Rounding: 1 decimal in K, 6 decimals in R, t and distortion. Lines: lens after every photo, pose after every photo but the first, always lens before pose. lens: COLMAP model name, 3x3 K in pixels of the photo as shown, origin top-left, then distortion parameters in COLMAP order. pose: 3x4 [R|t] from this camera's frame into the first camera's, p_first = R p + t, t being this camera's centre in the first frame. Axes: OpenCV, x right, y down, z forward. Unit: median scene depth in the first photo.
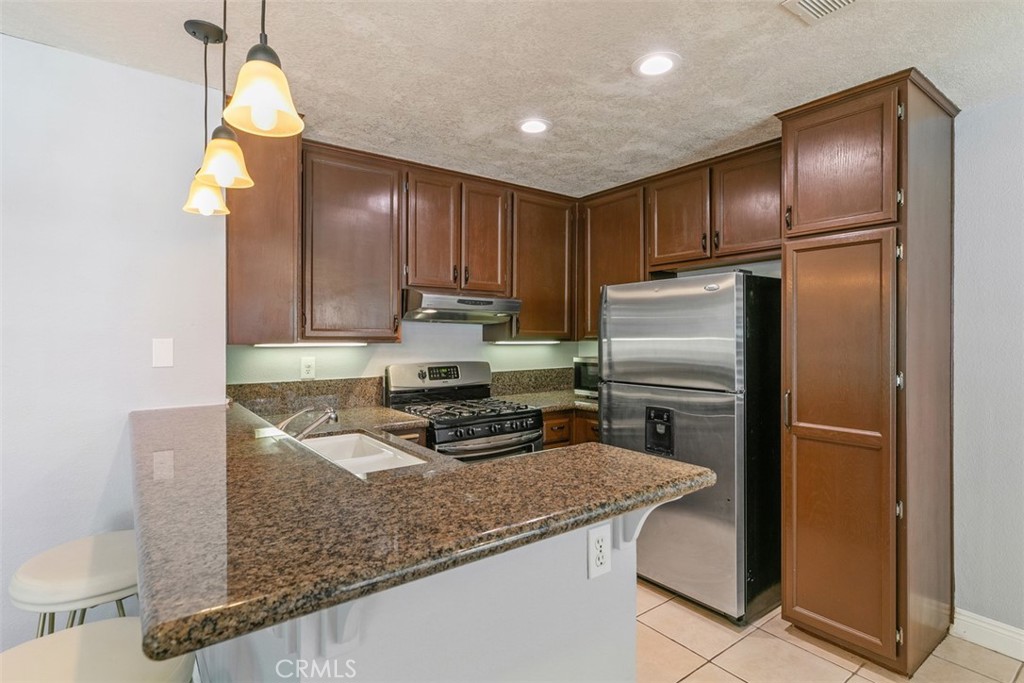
lens RADIAL K [[515.3, 0, 511.5], [0, 515.3, 333.3], [0, 0, 1]] dist [-0.001030, 0.001150]
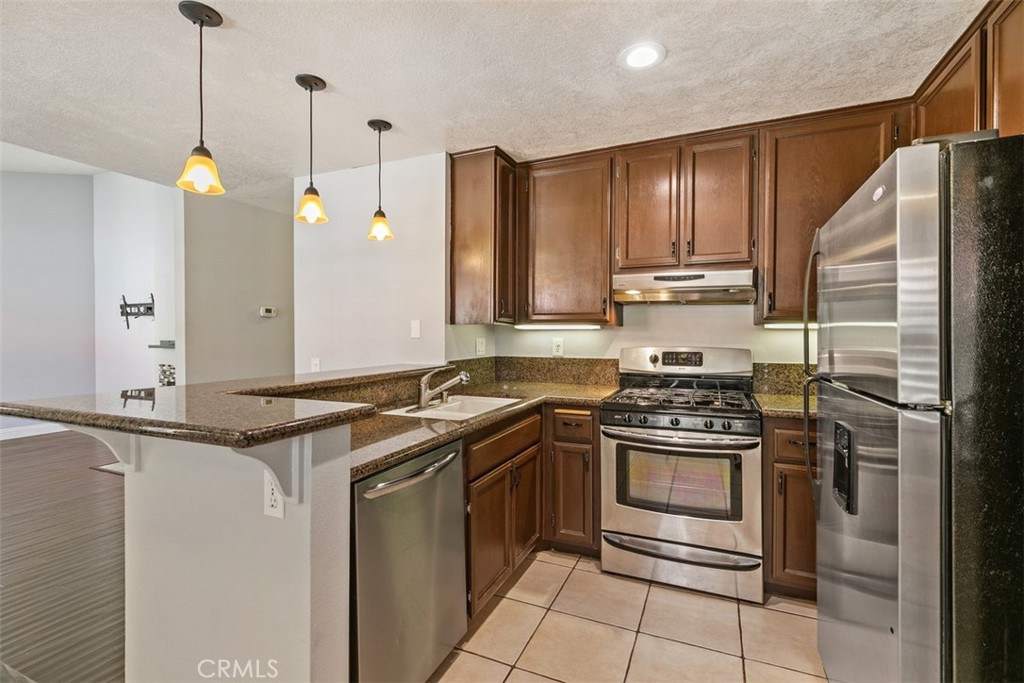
lens RADIAL K [[456.7, 0, 513.2], [0, 456.7, 336.8], [0, 0, 1]] dist [0.003618, -0.000399]
pose [[0.493175, 0.002662, -0.869926, 0.478798], [0.002650, 0.999986, 0.004563, 0.037049], [0.869926, -0.004556, 0.493161, 0.374628]]
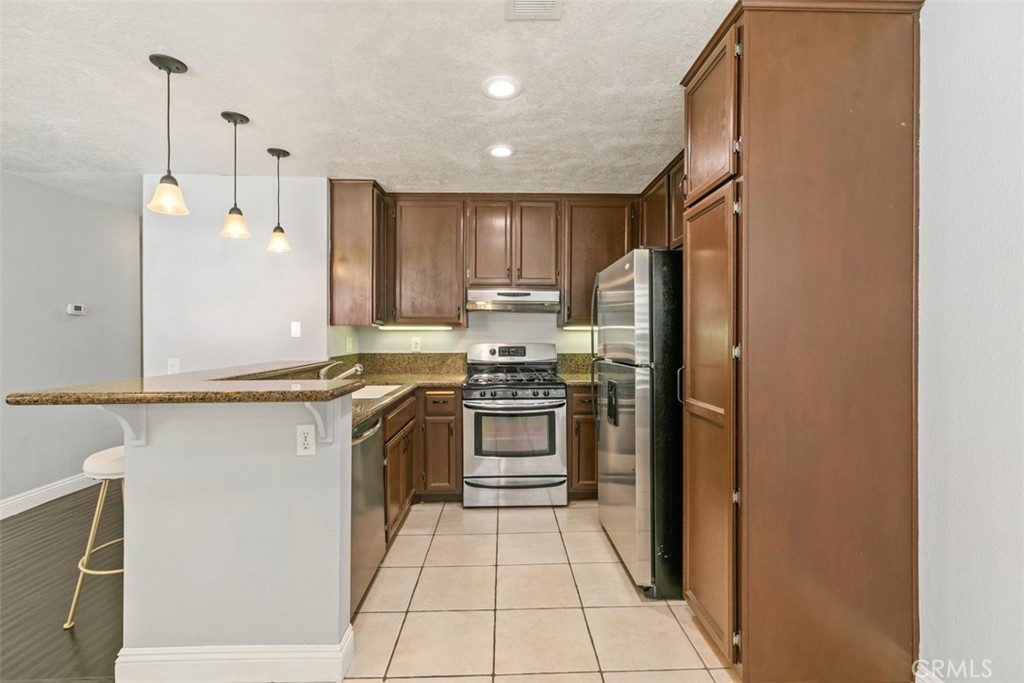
lens RADIAL K [[456.7, 0, 514.6], [0, 456.7, 334.8], [0, 0, 1]] dist [0.003618, -0.000399]
pose [[0.818806, -0.002375, -0.574066, 0.585367], [0.003943, 0.999991, 0.001486, 0.037919], [0.574057, -0.003480, 0.818808, 0.083675]]
